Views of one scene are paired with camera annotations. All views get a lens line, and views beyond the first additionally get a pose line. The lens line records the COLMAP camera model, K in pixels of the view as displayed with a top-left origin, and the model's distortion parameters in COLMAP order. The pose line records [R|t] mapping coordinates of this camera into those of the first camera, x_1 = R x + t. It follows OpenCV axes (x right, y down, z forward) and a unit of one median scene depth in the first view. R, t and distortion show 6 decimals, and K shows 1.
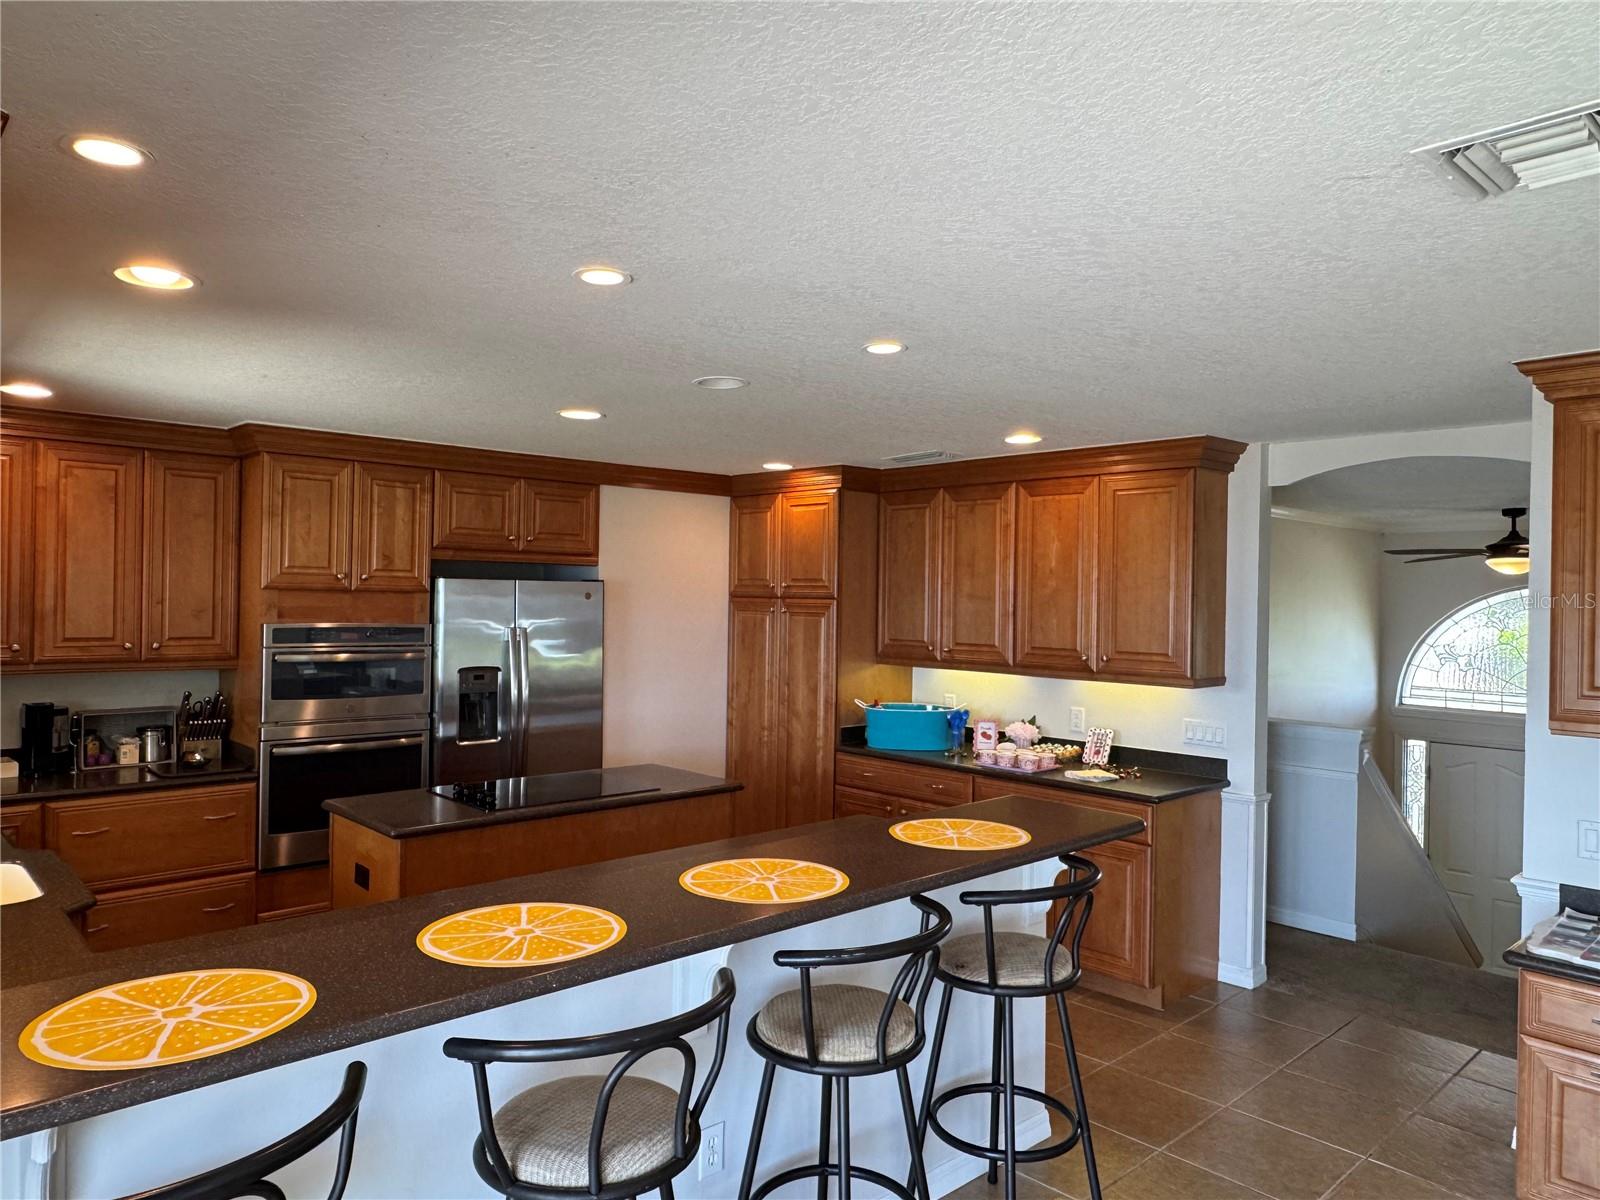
lens RADIAL K [[1089.1, 0, 800.1], [0, 1089.1, 600.4], [0, 0, 1]] dist [0.017686, -0.002501]
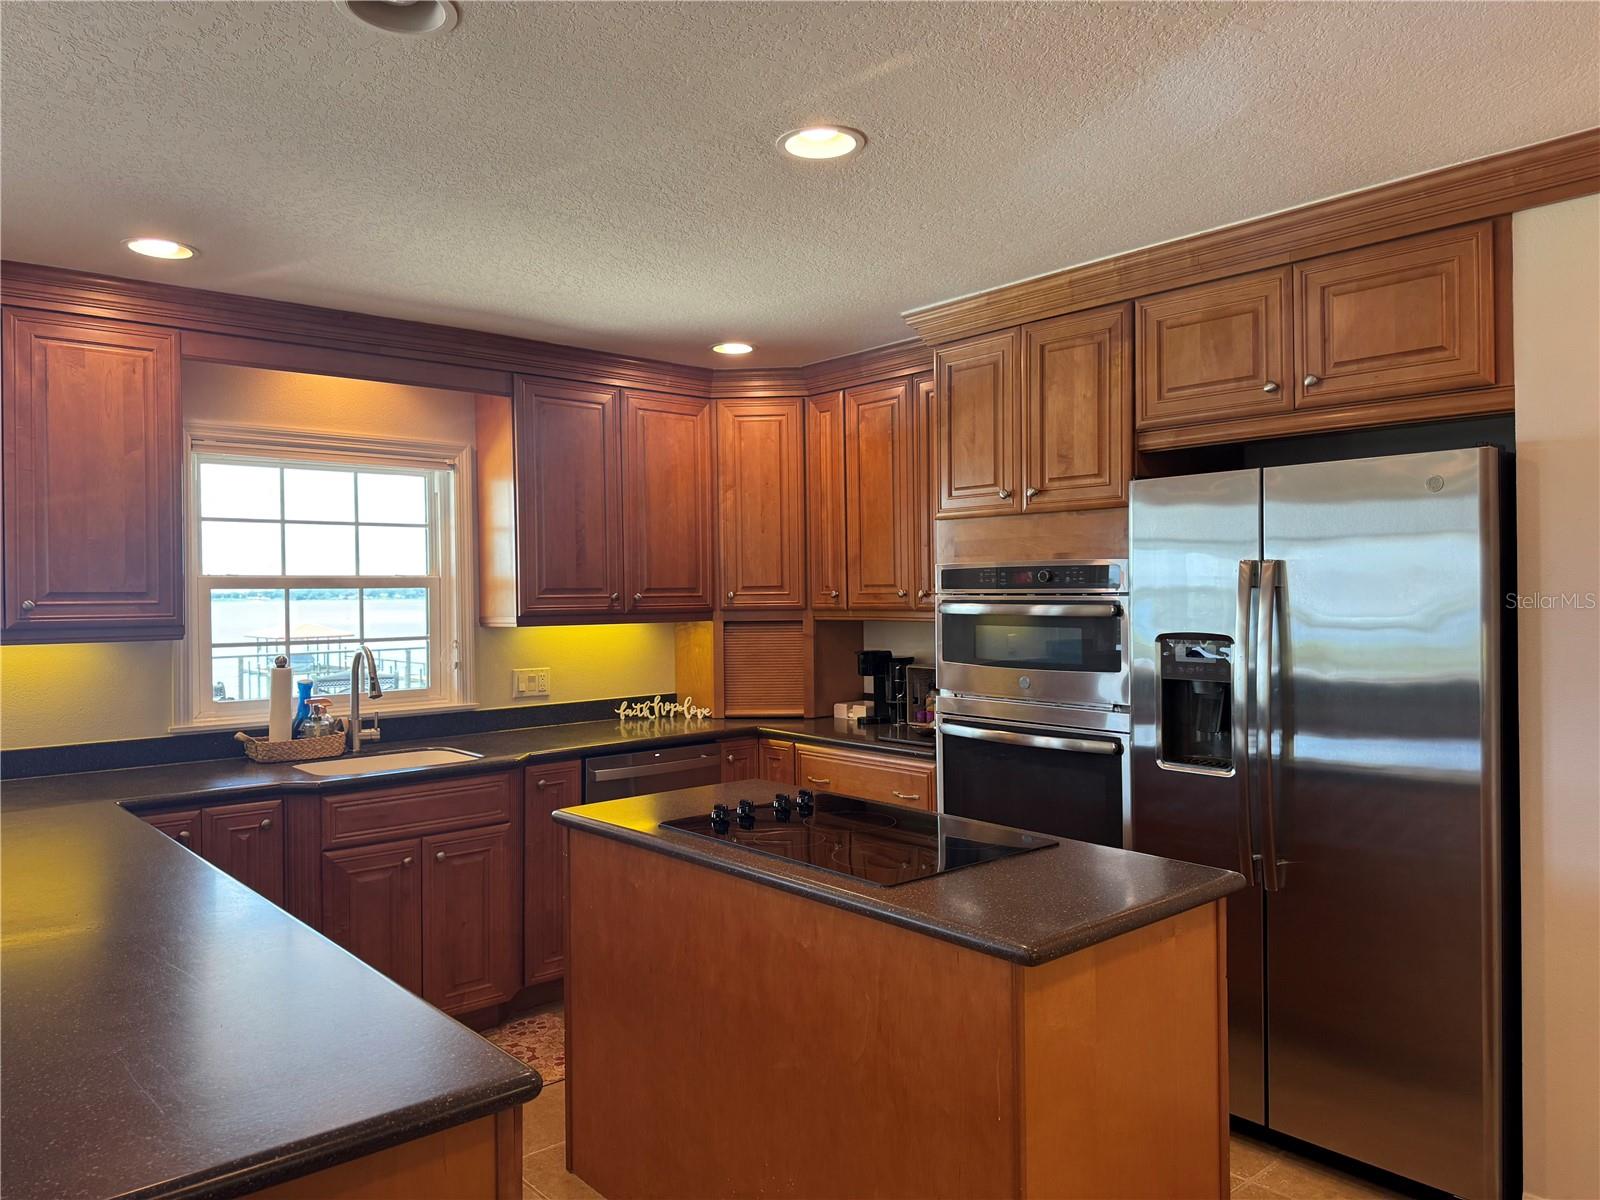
lens RADIAL K [[1120.6, 0, 803.4], [0, 1120.6, 594.1], [0, 0, 1]] dist [0.032789, -0.029218]
pose [[-0.029139, -0.011615, -0.999508, 0.286305], [0.014903, 0.999816, -0.012053, 0.045976], [0.999464, -0.015247, -0.028961, 0.830401]]
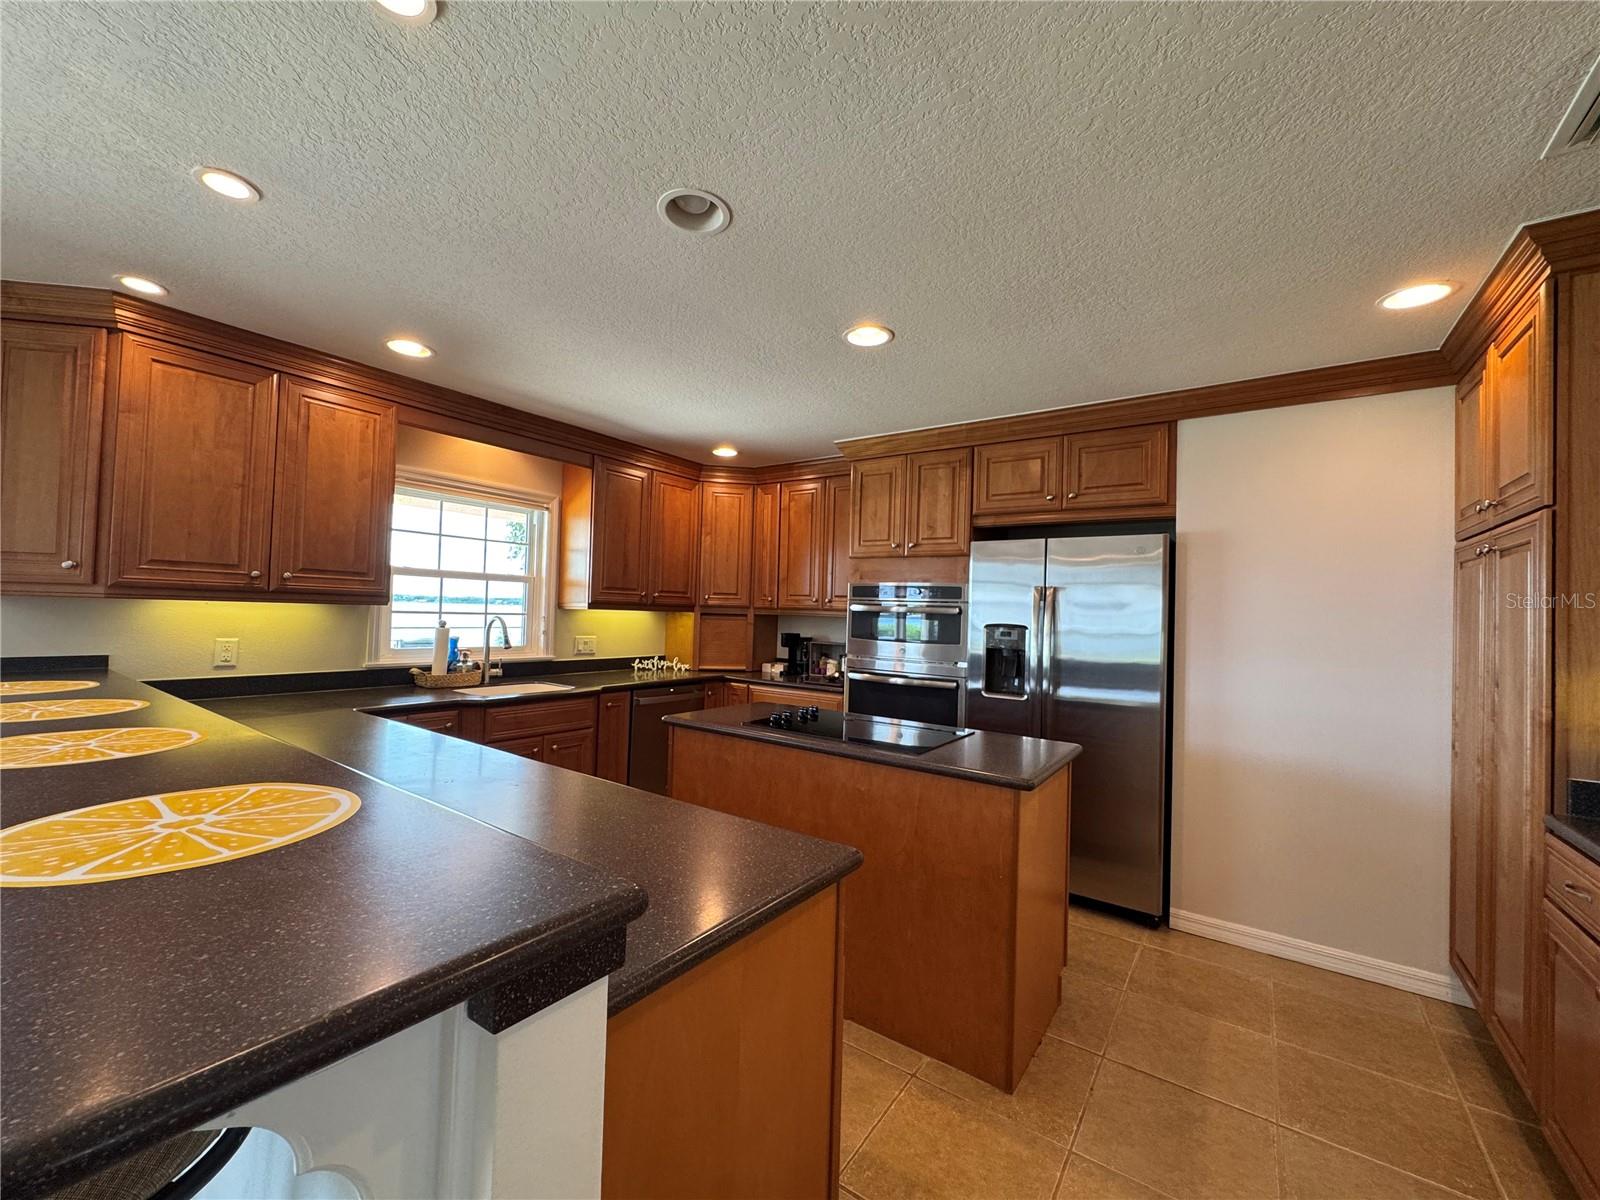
lens RADIAL K [[641.2, 0, 798.0], [0, 641.2, 598.2], [0, 0, 1]] dist [-0.006122, 0.000461]
pose [[0.201381, -0.029357, -0.979073, 0.268123], [-0.025263, 0.999063, -0.035153, 0.063623], [0.979187, 0.031814, 0.200451, 0.692246]]
